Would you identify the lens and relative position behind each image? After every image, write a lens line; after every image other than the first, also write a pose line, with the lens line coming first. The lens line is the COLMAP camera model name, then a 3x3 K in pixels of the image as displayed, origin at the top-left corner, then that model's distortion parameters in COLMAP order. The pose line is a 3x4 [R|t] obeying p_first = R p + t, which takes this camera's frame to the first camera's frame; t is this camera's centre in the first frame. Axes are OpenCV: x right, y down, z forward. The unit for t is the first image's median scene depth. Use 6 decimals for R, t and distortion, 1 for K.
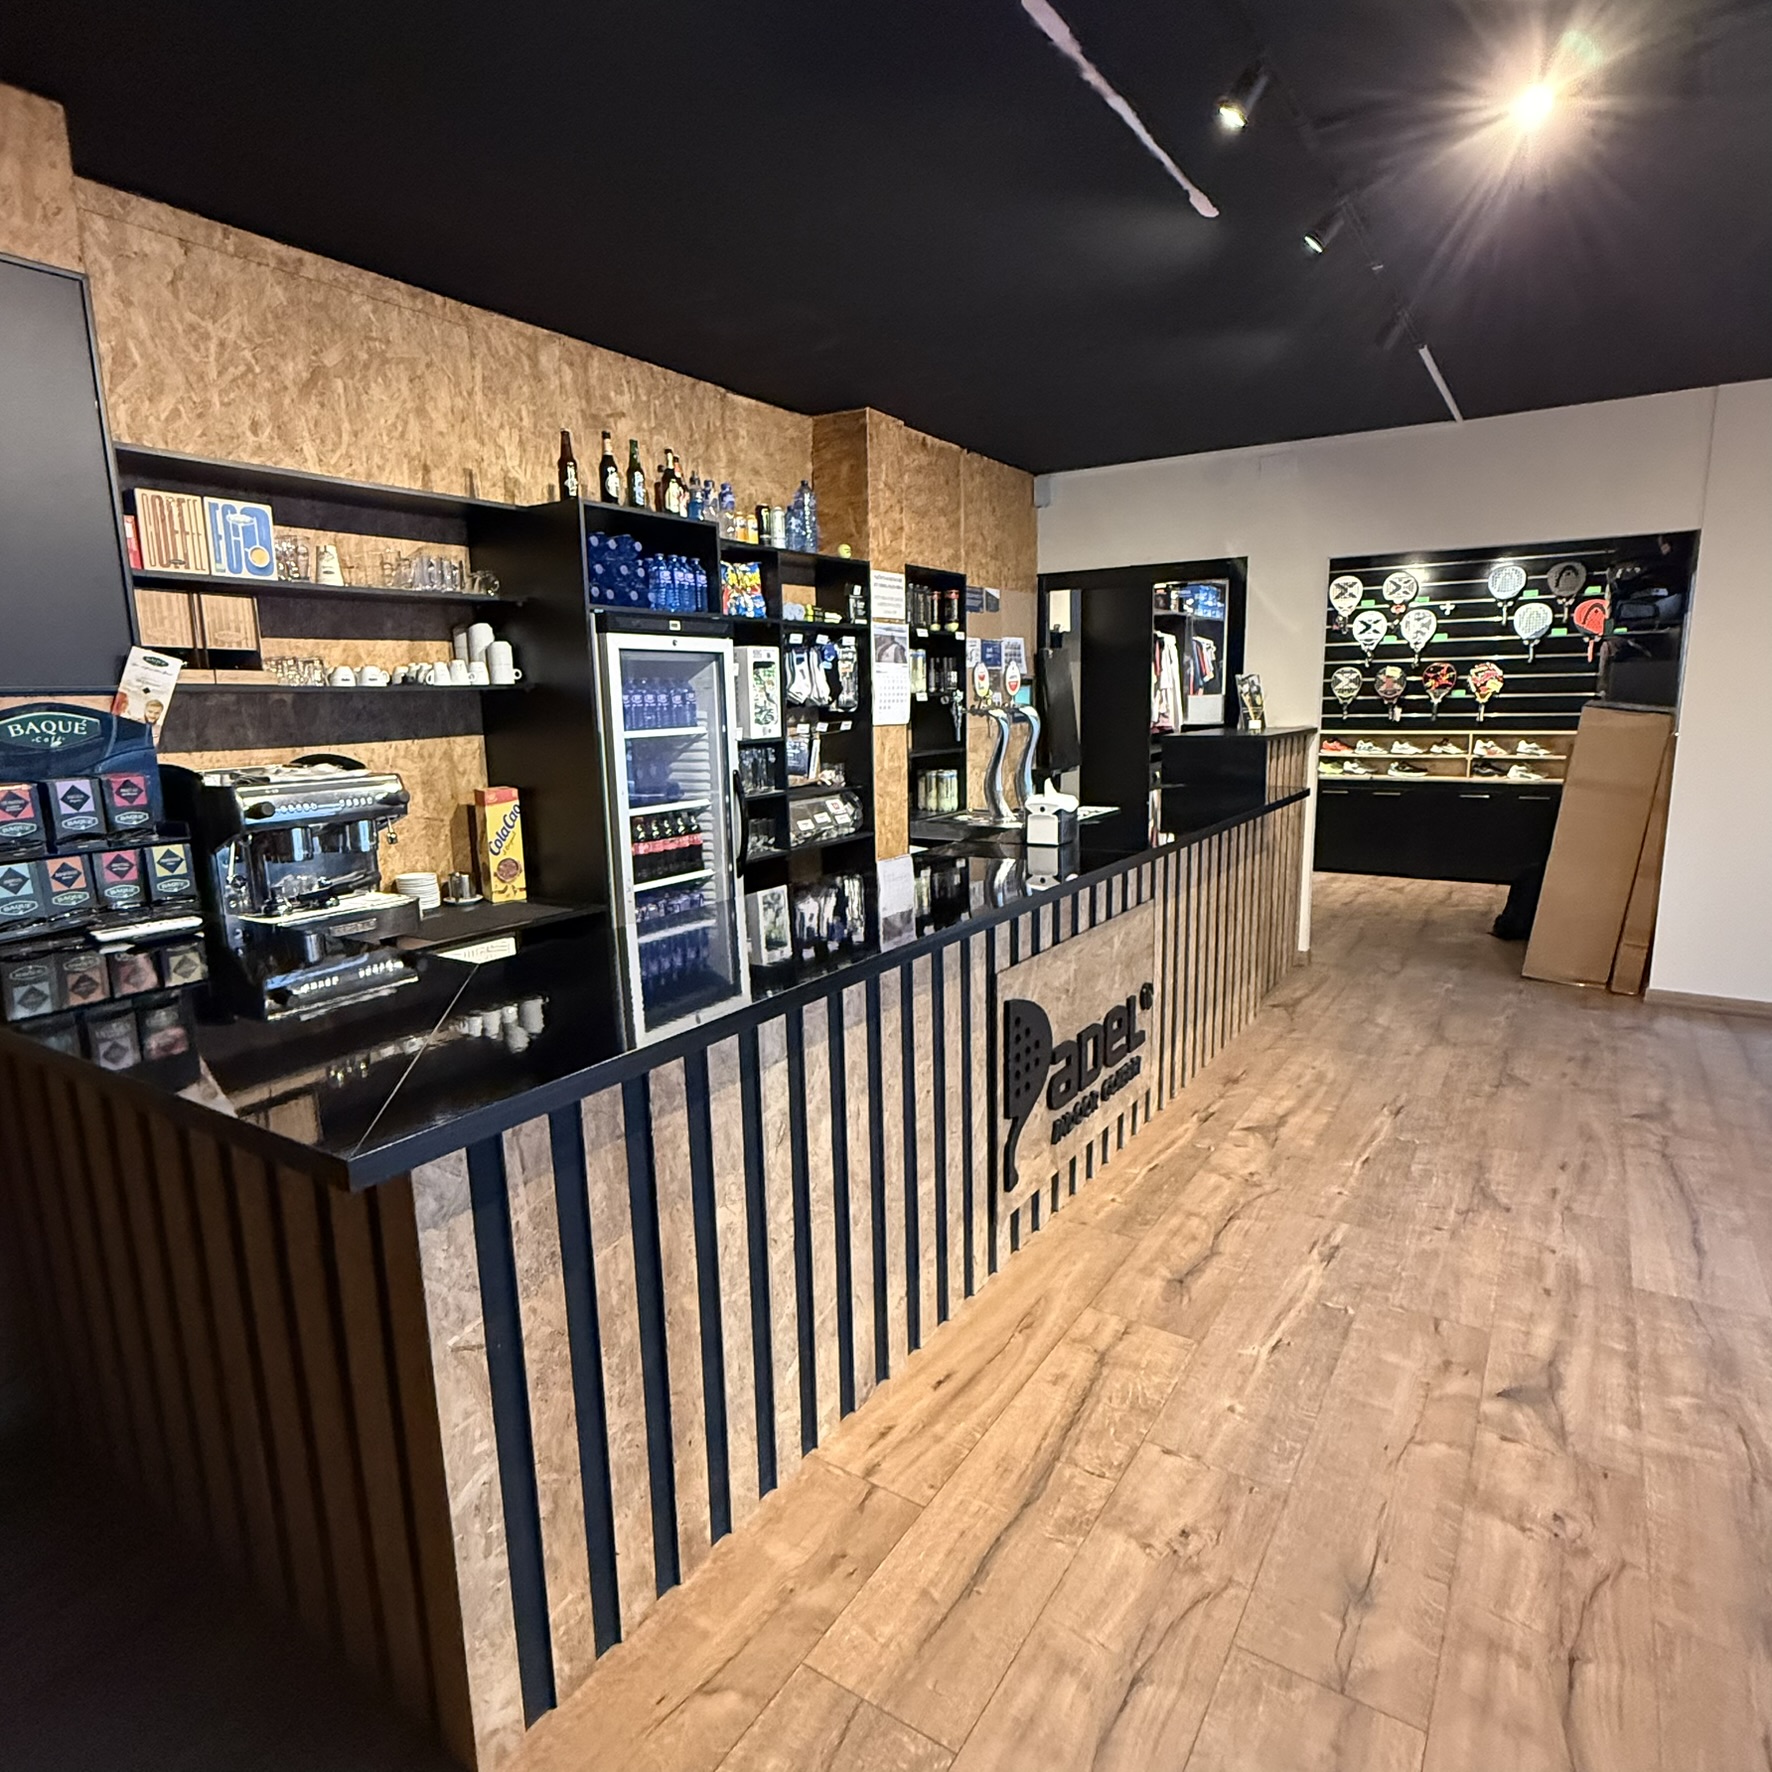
lens RADIAL K [[1042.0, 0, 887.4], [0, 1042.0, 883.4], [0, 0, 1]] dist [-0.008044, -0.001642]
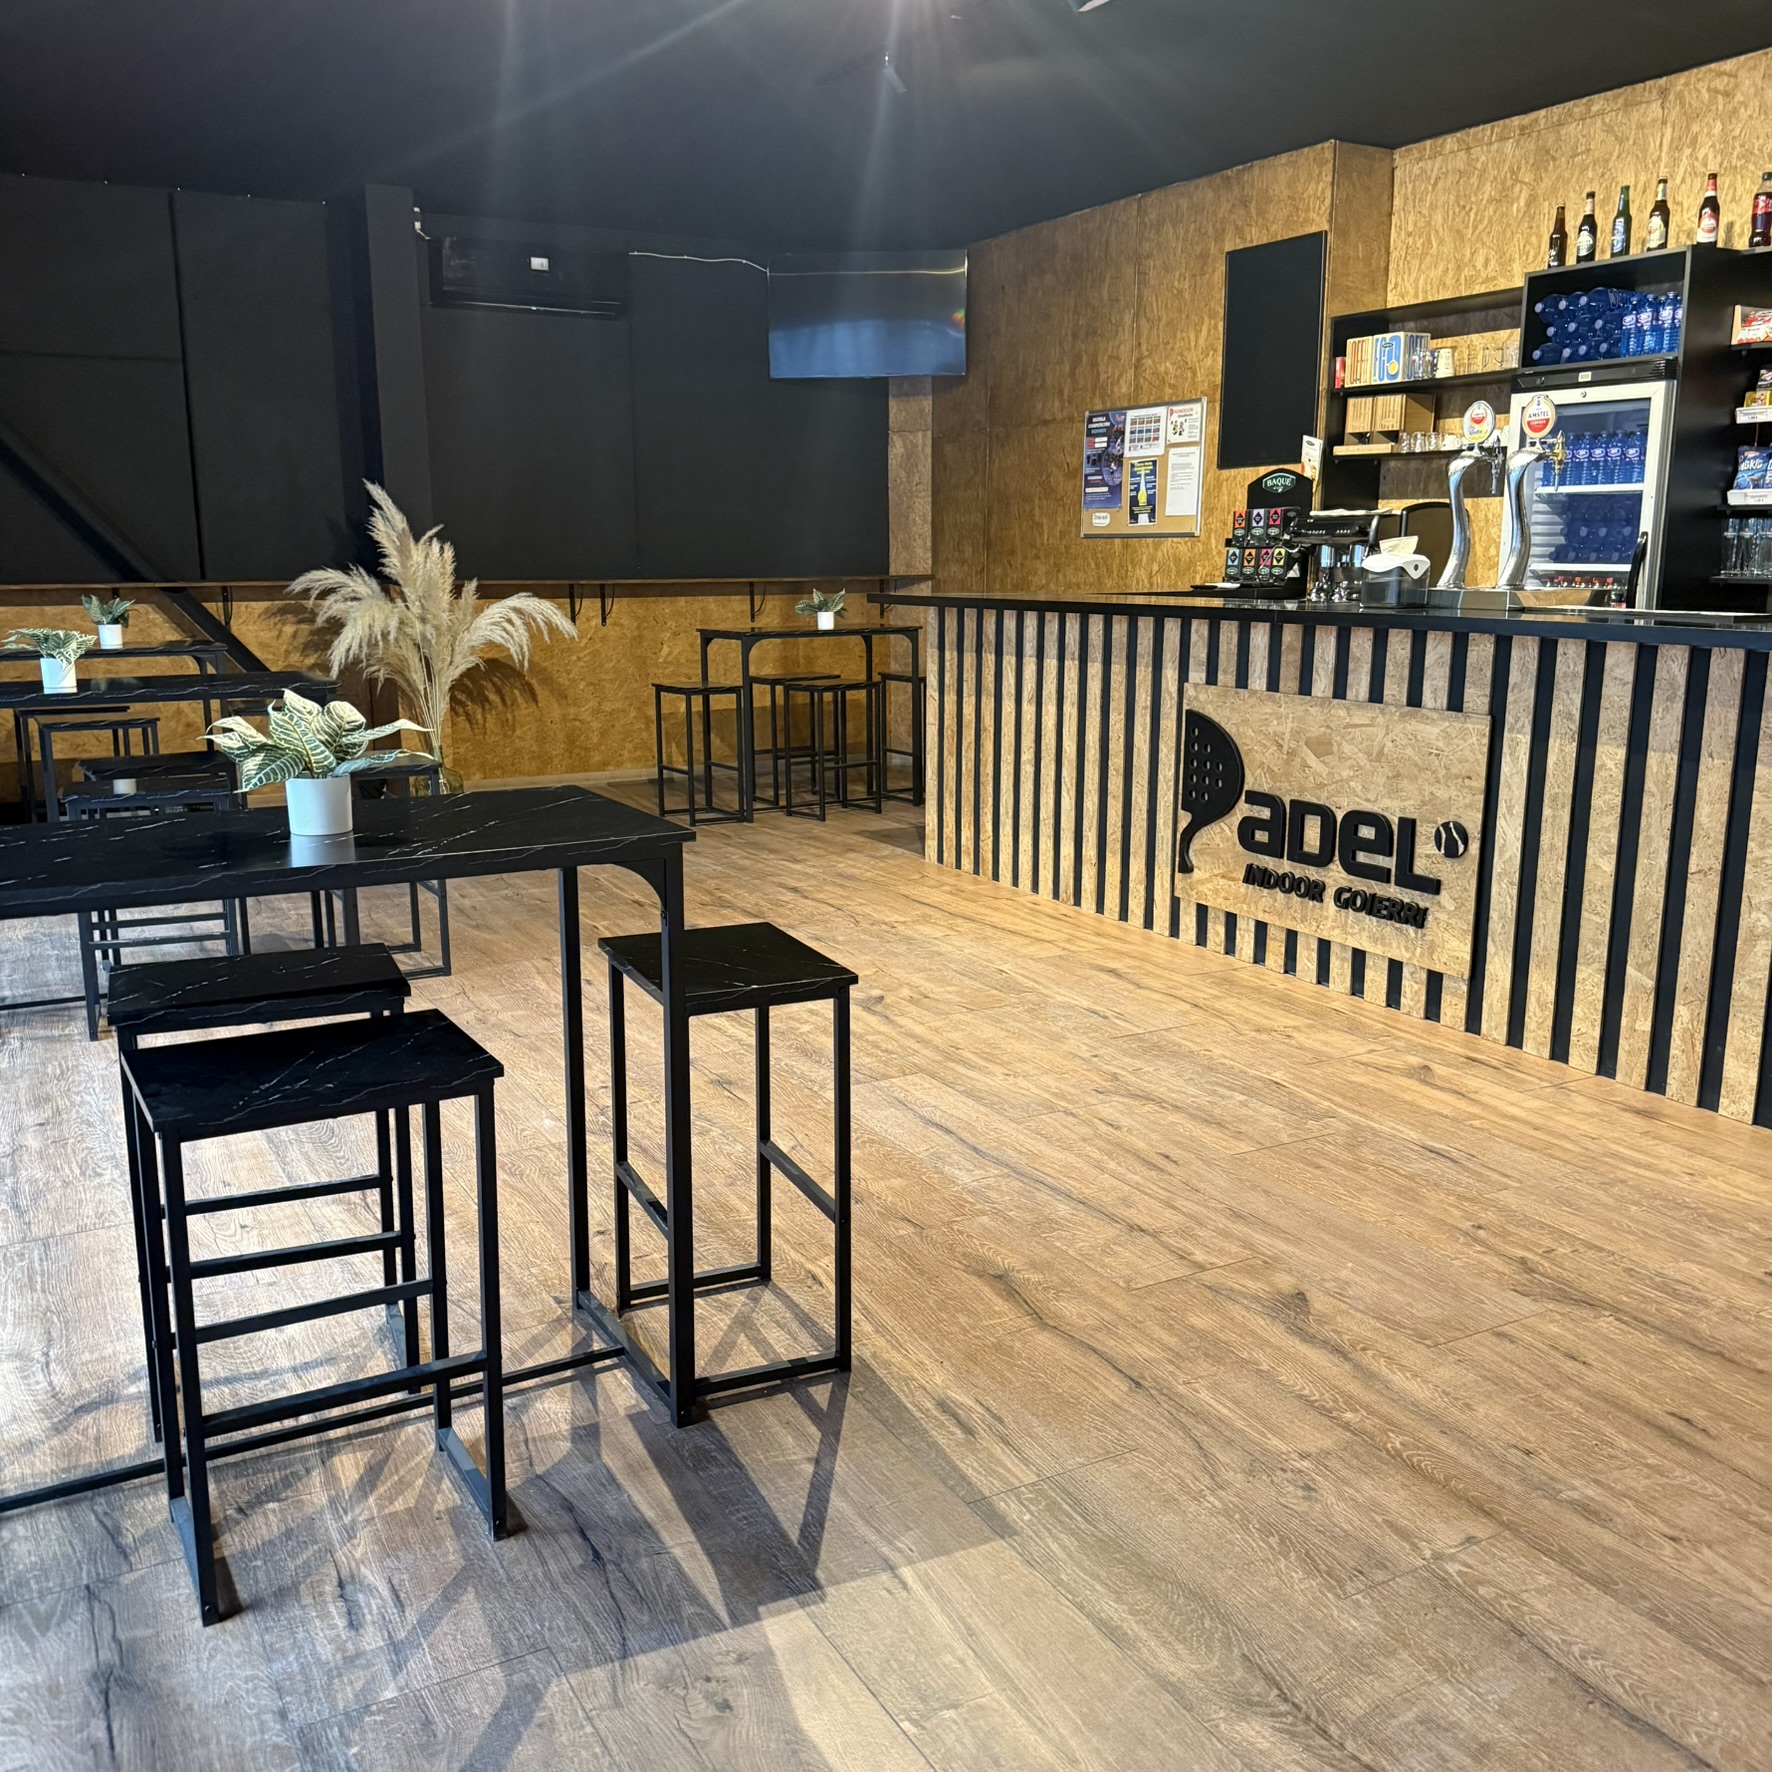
lens RADIAL K [[1654.7, 0, 885.6], [0, 1654.7, 885.8], [0, 0, 1]] dist [-0.055509, 0.000000]
pose [[-0.450449, 0.211276, -0.867443, 1.025124], [-0.129802, 0.945776, 0.297758, -0.112974], [0.883316, 0.246721, -0.398600, 0.779450]]
